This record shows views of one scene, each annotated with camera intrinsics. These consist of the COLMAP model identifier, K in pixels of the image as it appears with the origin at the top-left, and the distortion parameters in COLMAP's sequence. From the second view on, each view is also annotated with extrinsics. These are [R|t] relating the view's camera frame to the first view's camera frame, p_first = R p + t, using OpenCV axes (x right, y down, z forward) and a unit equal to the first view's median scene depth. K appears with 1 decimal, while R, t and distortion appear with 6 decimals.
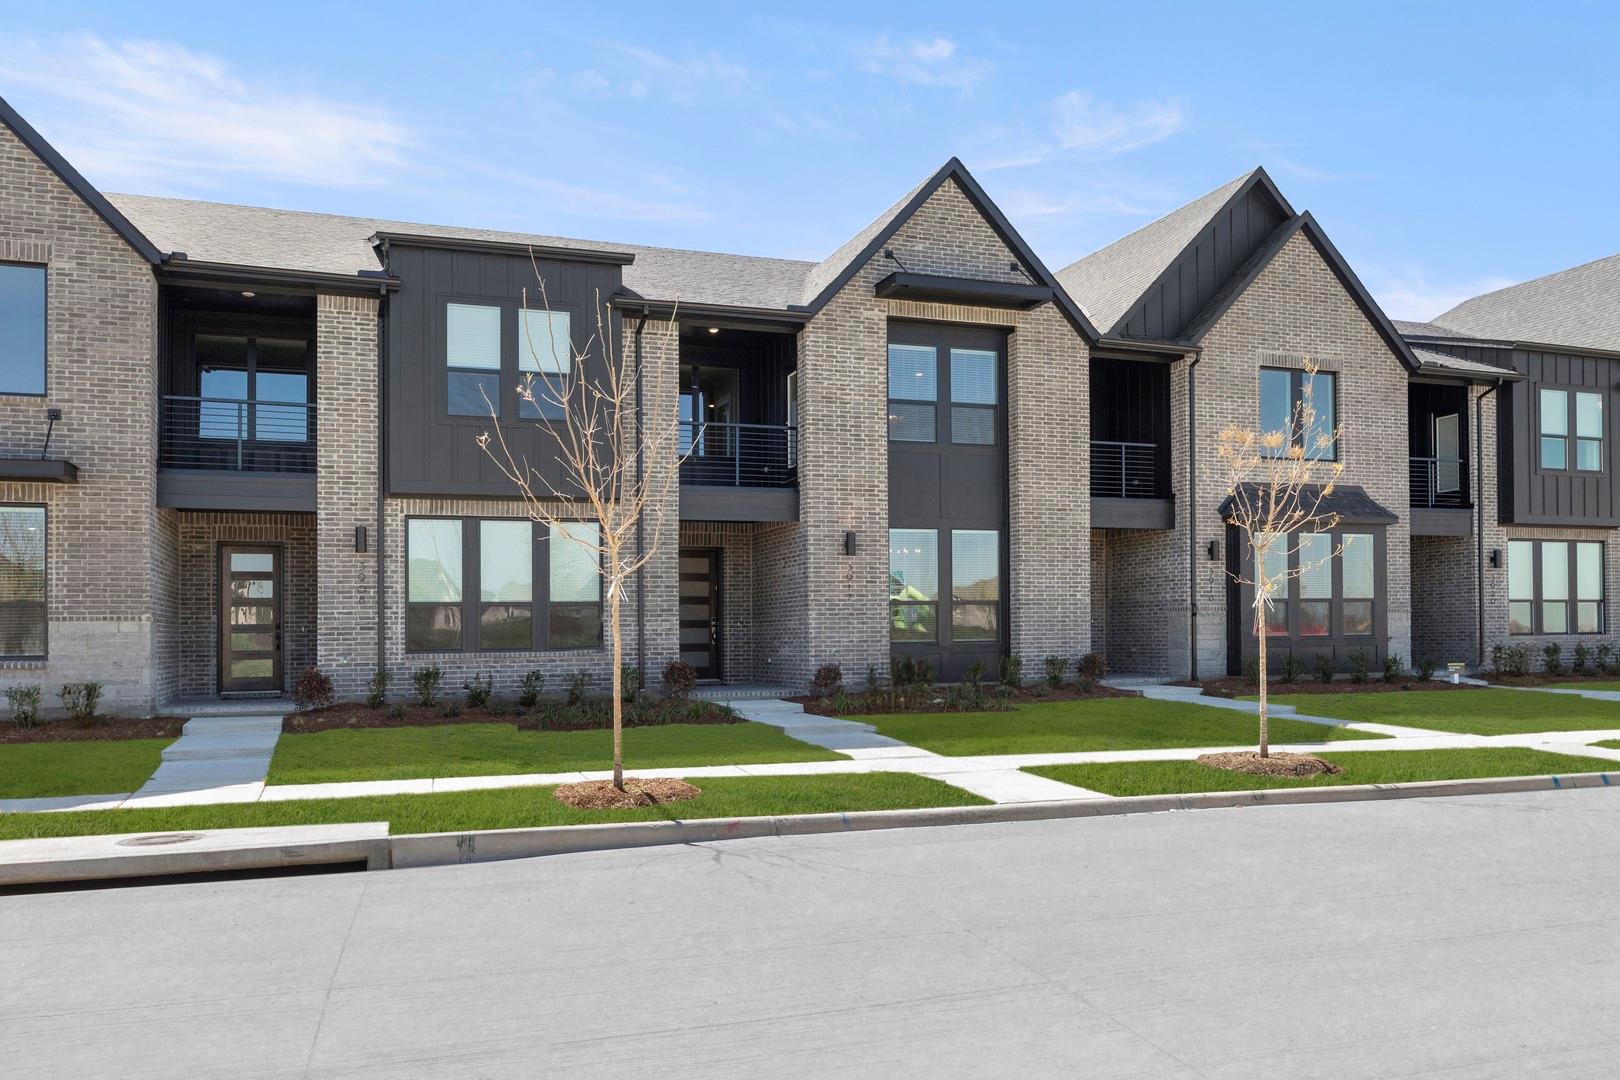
lens RADIAL K [[1254.9, 0, 809.8], [0, 1254.9, 545.9], [0, 0, 1]] dist [-0.004265, -0.001186]
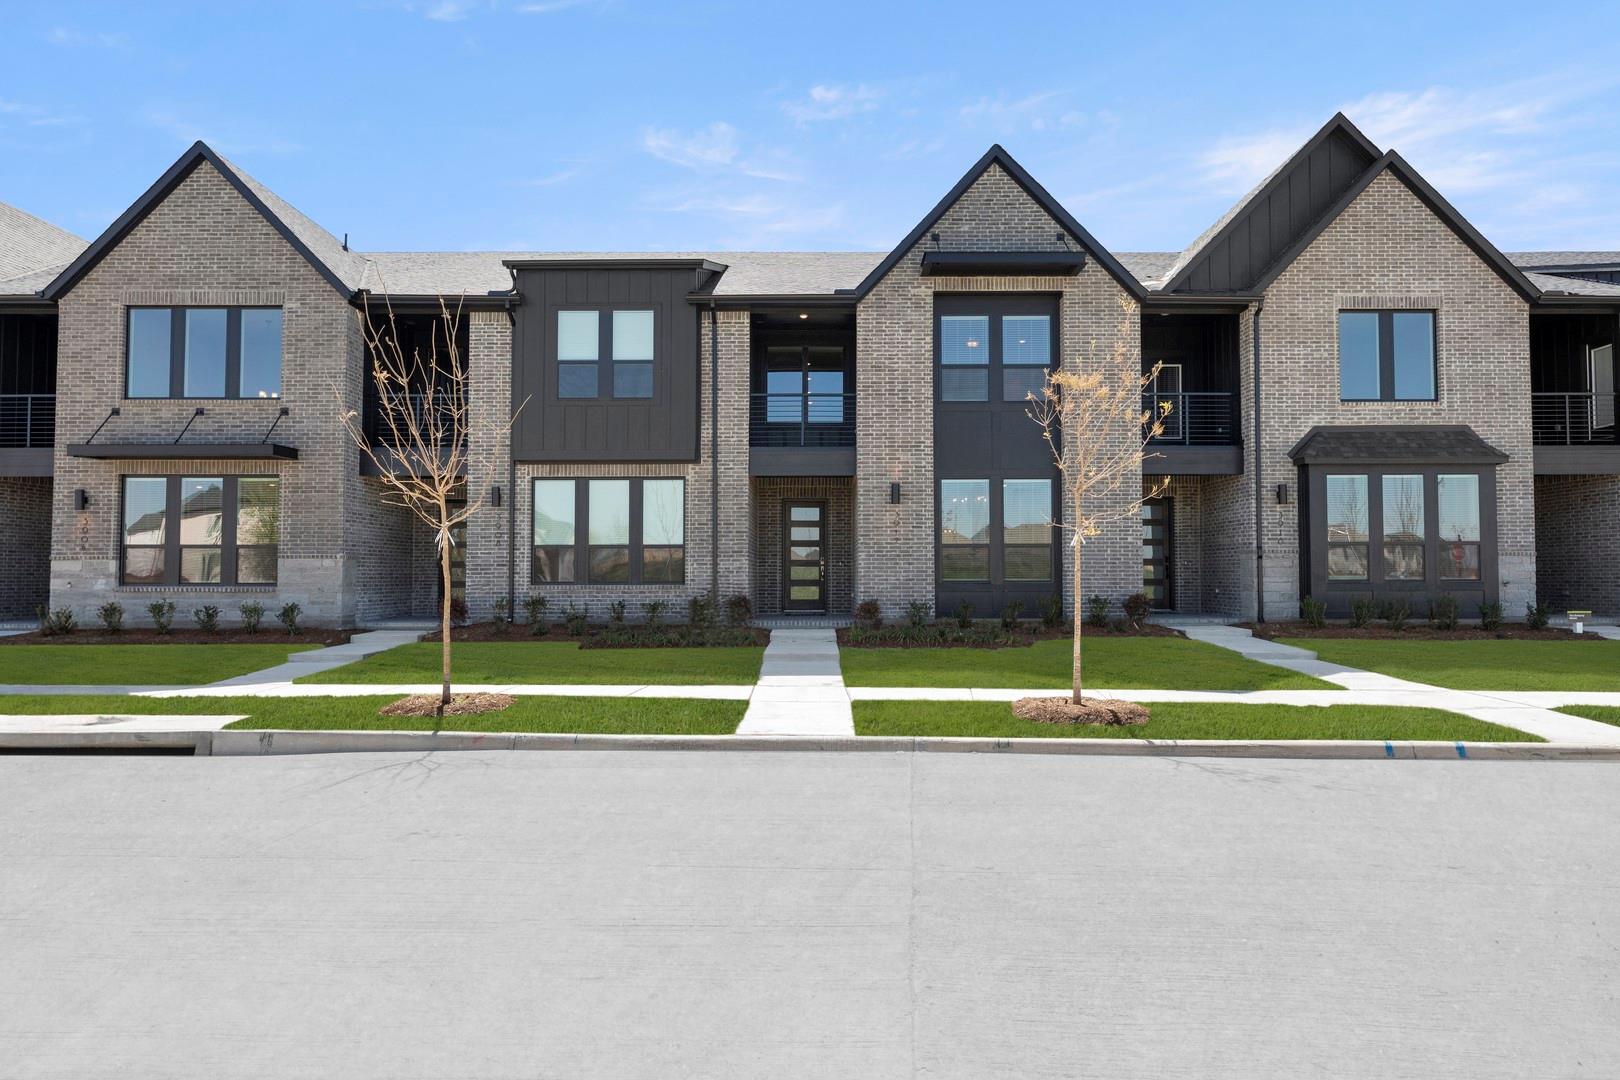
lens RADIAL K [[1011.4, 0, 824.8], [0, 1011.4, 477.7], [0, 0, 1]] dist [-0.000758, -0.001296]
pose [[0.937864, -0.022220, -0.346292, 0.295886], [0.015183, 0.999620, -0.023022, 0.004083], [0.346672, 0.016333, 0.937844, 0.119444]]
